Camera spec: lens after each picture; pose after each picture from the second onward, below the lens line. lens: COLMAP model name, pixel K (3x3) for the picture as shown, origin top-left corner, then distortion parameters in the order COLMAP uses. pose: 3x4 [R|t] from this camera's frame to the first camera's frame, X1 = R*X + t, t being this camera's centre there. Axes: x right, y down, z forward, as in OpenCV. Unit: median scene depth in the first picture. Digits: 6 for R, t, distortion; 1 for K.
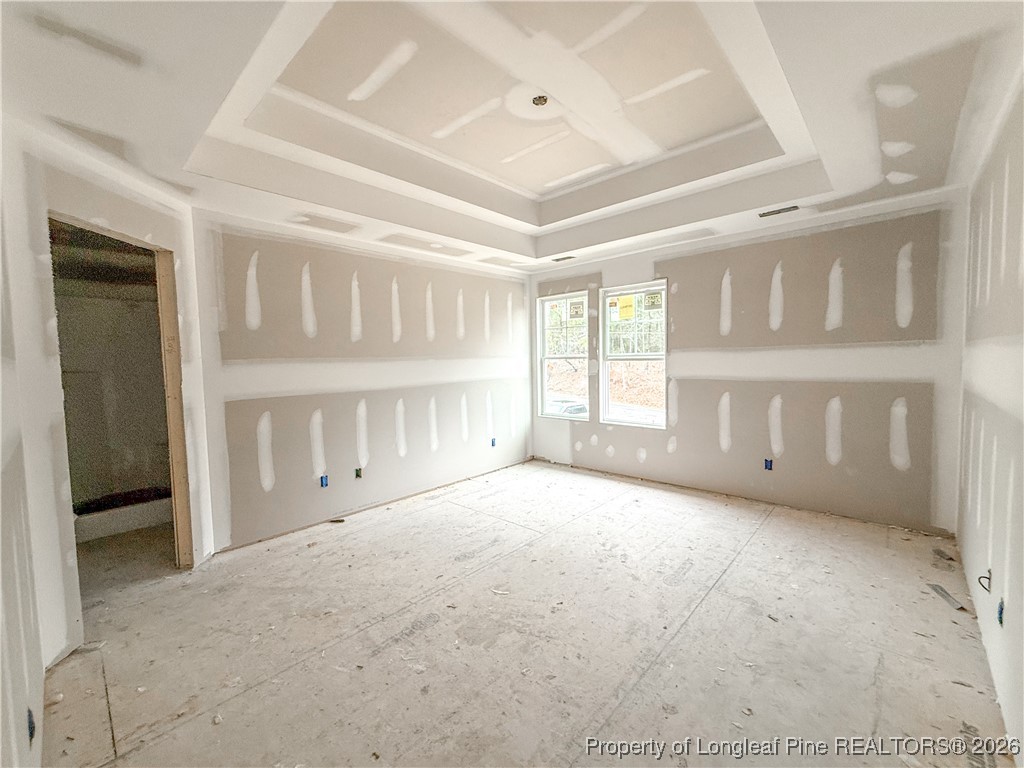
lens RADIAL K [[410.6, 0, 505.2], [0, 410.6, 377.1], [0, 0, 1]] dist [-0.005048, 0.002259]
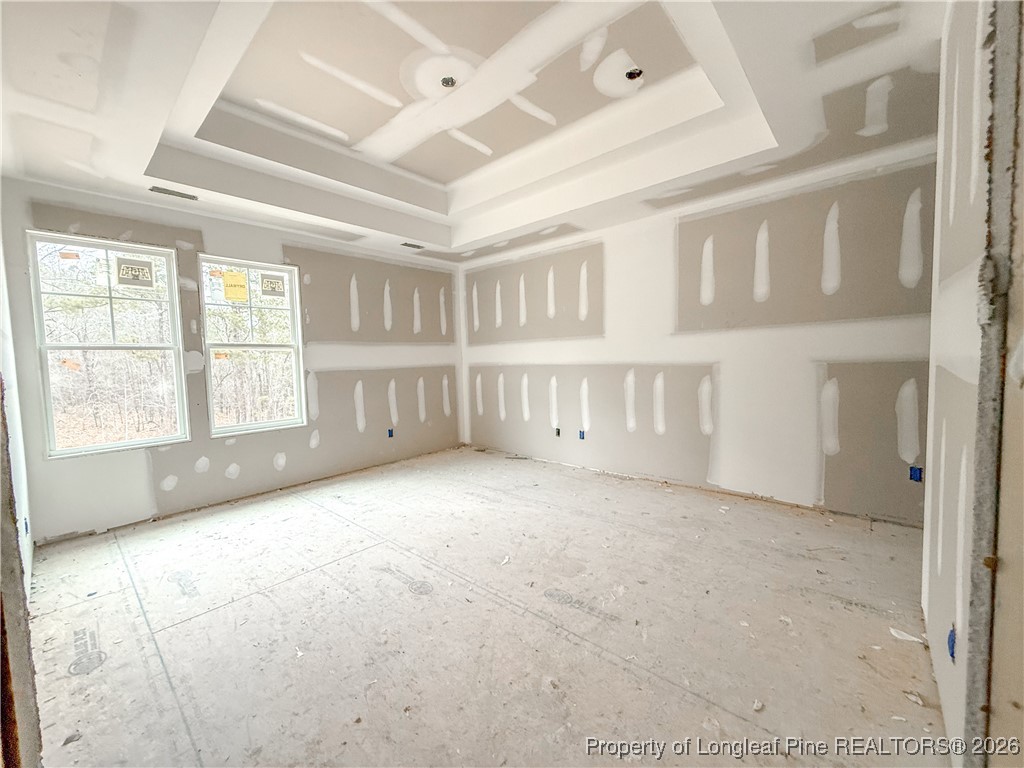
lens RADIAL K [[410.6, 0, 505.7], [0, 410.6, 378.5], [0, 0, 1]] dist [-0.005048, 0.002259]
pose [[-0.014533, -0.025749, 0.999563, -0.826632], [0.070691, 0.997140, 0.026715, 0.038890], [-0.997392, 0.071048, -0.012671, 0.797842]]
